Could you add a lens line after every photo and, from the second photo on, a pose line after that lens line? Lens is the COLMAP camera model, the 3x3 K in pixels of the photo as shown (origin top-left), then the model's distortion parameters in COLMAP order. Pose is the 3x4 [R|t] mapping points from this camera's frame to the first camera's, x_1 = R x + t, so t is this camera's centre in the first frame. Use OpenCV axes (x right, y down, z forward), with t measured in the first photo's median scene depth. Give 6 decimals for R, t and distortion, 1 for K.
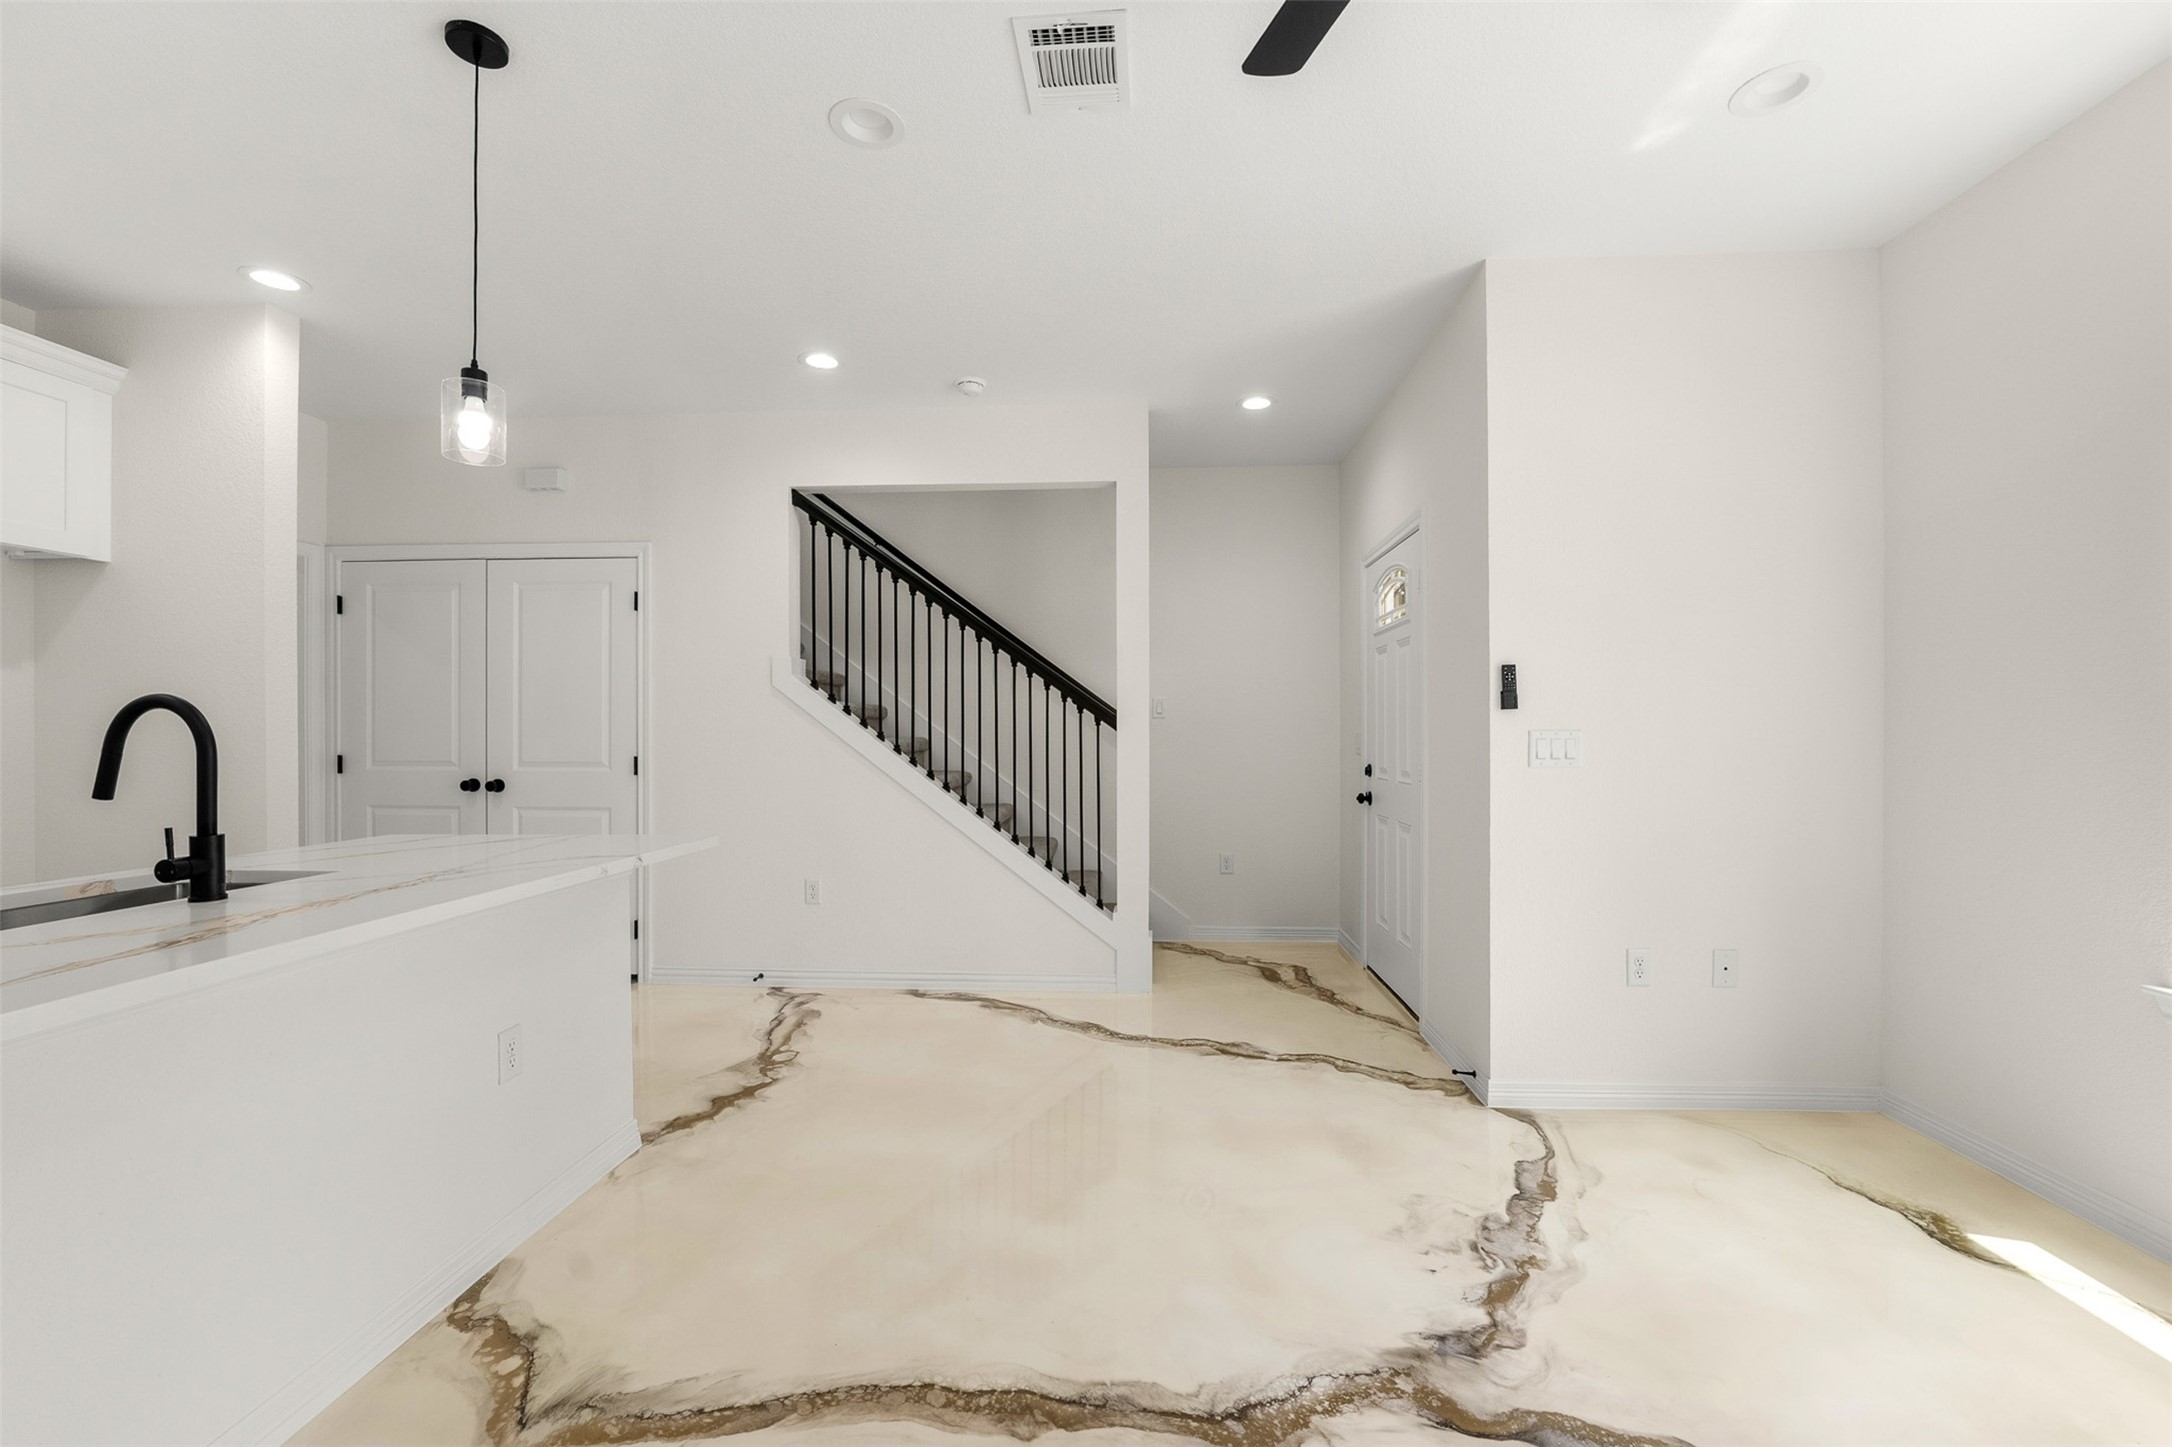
lens RADIAL K [[898.7, 0, 1114.6], [0, 898.7, 734.8], [0, 0, 1]] dist [-0.017228, 0.001581]
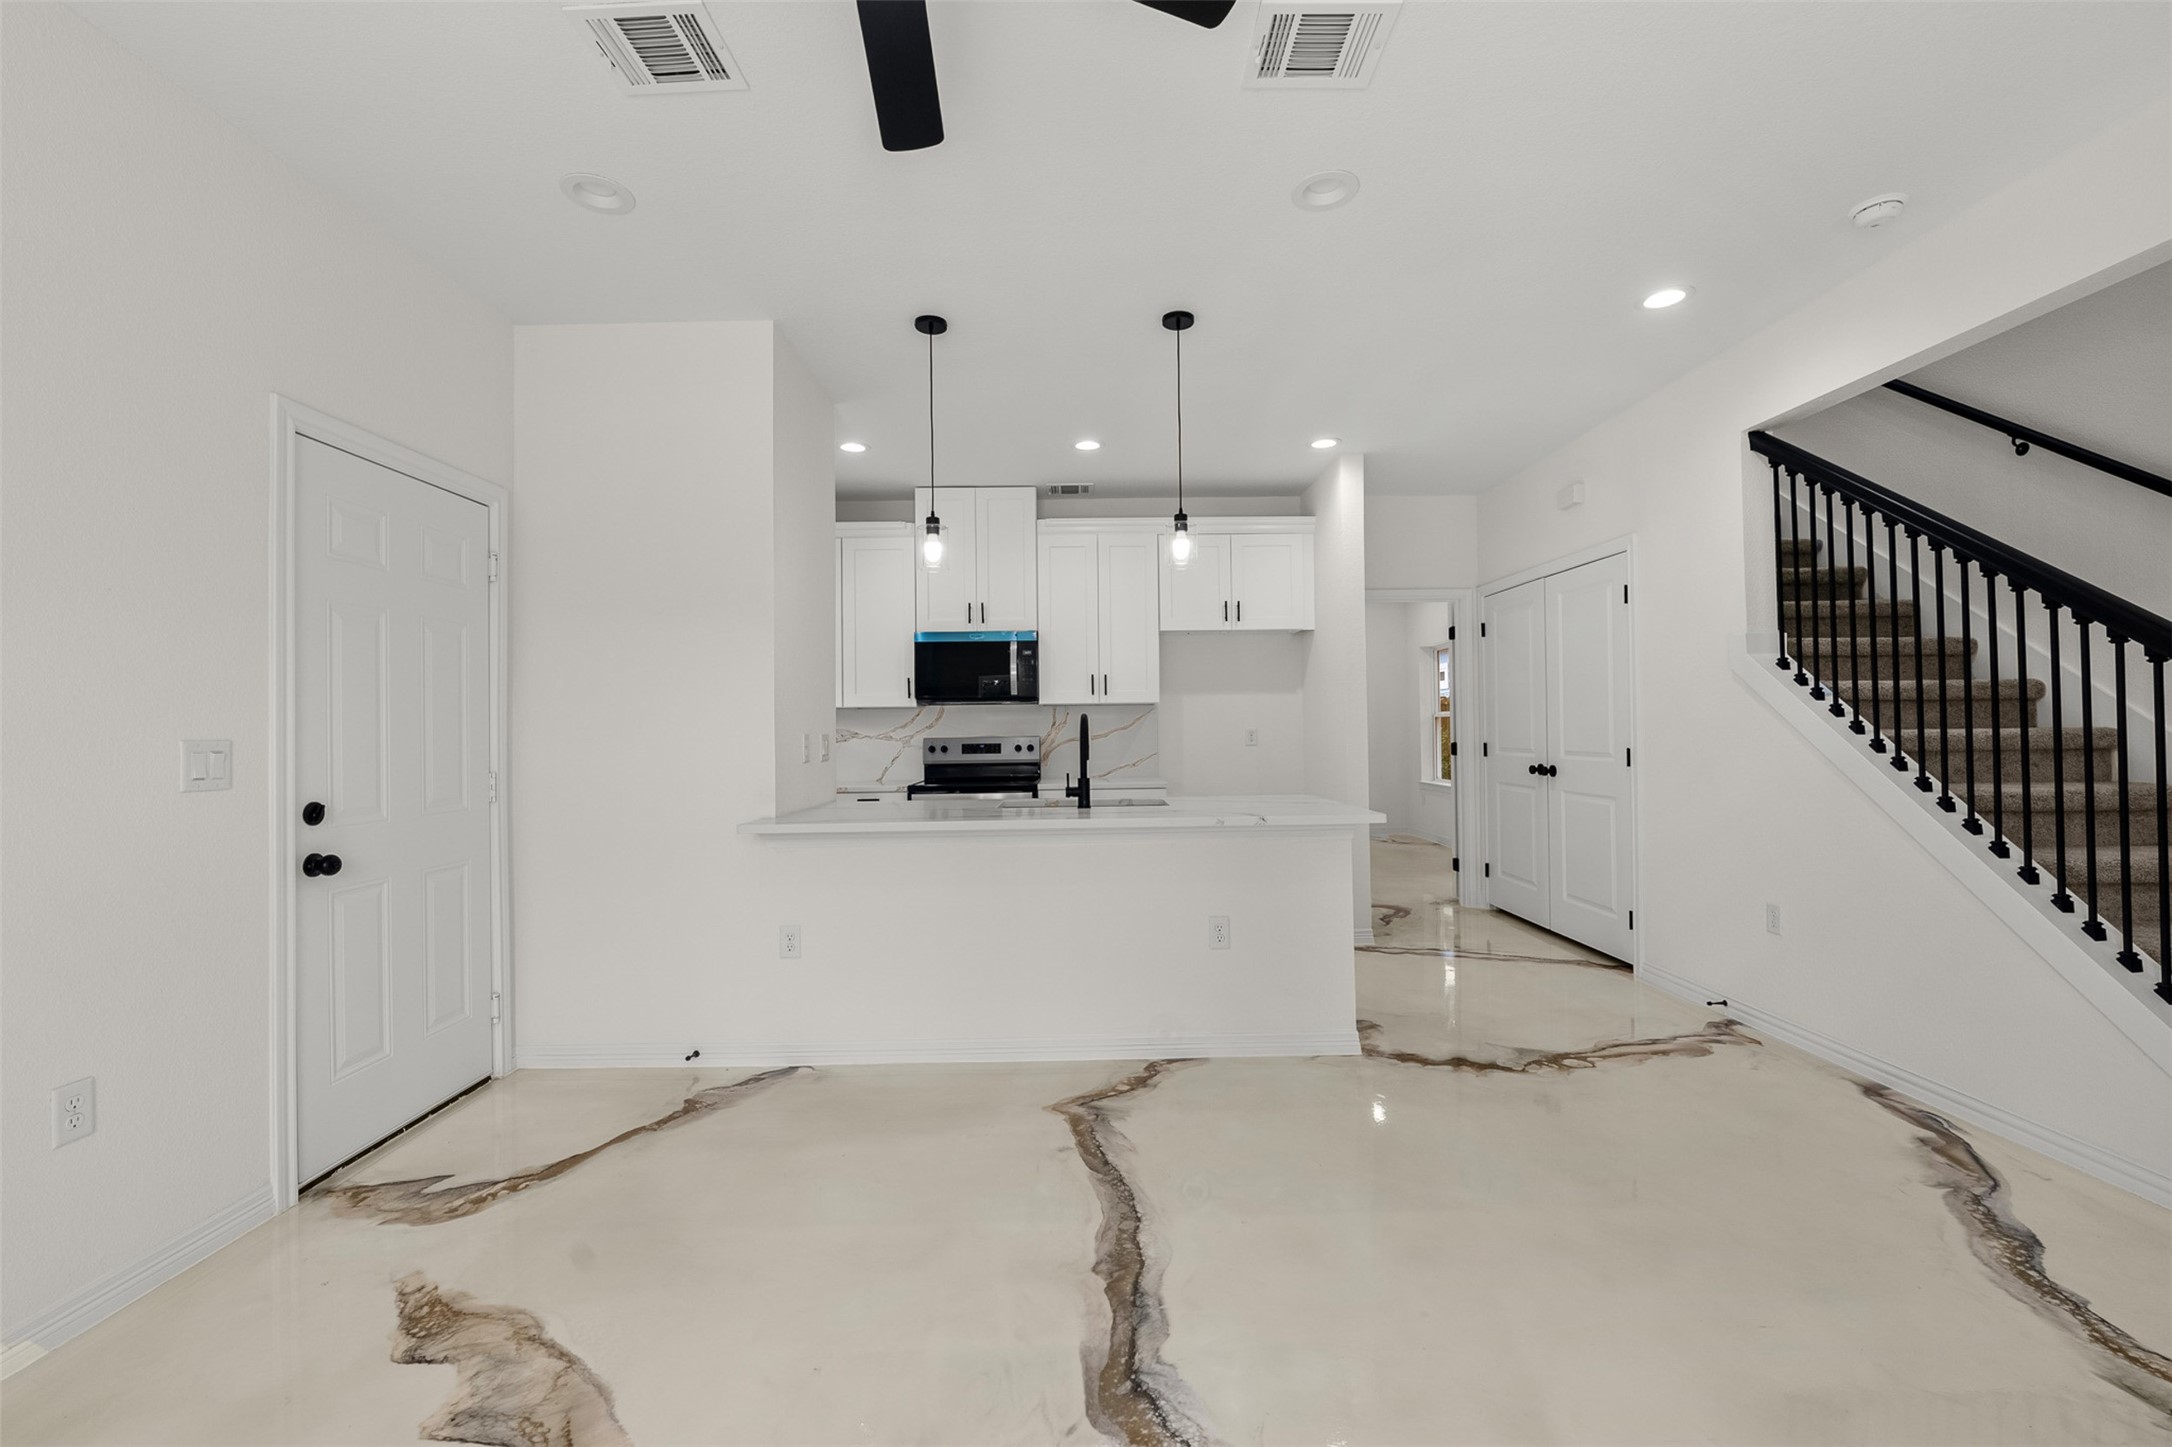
lens RADIAL K [[898.7, 0, 1071.9], [0, 898.7, 718.5], [0, 0, 1]] dist [-0.017228, 0.001581]
pose [[0.038115, -0.013195, -0.999186, 0.729017], [0.008570, 0.999880, -0.012878, -0.001981], [0.999237, -0.008072, 0.038223, 0.549687]]
